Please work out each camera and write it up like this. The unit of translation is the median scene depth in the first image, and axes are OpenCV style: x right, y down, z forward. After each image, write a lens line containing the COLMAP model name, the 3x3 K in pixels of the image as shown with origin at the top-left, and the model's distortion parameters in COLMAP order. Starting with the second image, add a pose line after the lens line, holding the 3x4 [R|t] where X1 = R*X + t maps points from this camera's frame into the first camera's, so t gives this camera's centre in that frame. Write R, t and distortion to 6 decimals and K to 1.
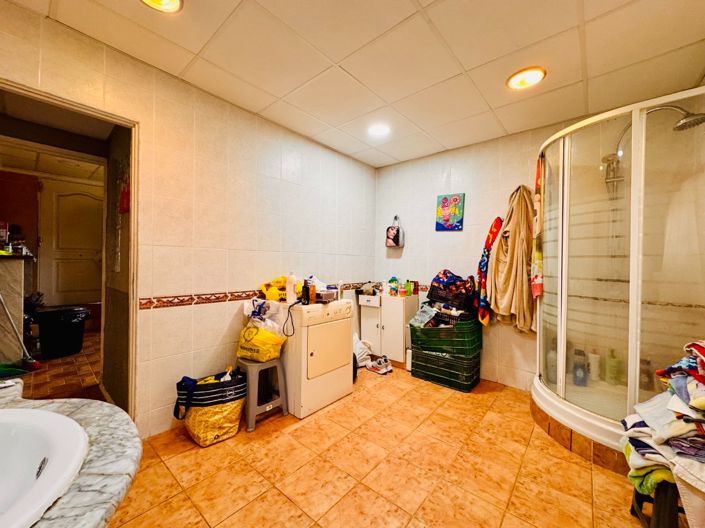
lens RADIAL K [[280.2, 0, 351.6], [0, 280.2, 264.1], [0, 0, 1]] dist [-0.000072, 0.000610]
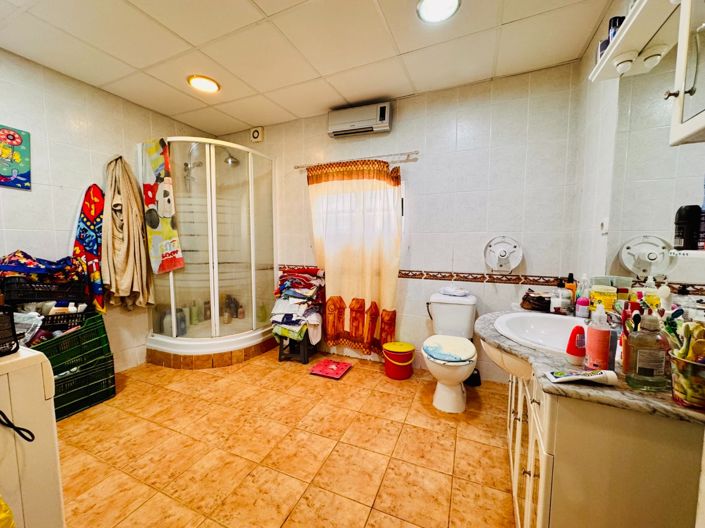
lens RADIAL K [[280.2, 0, 351.6], [0, 280.2, 264.1], [0, 0, 1]] dist [-0.000072, 0.000610]
pose [[-0.285486, -0.091118, 0.954042, -0.558701], [-0.003763, 0.995569, 0.093958, -0.013513], [-0.958375, 0.023234, -0.284564, 0.560526]]
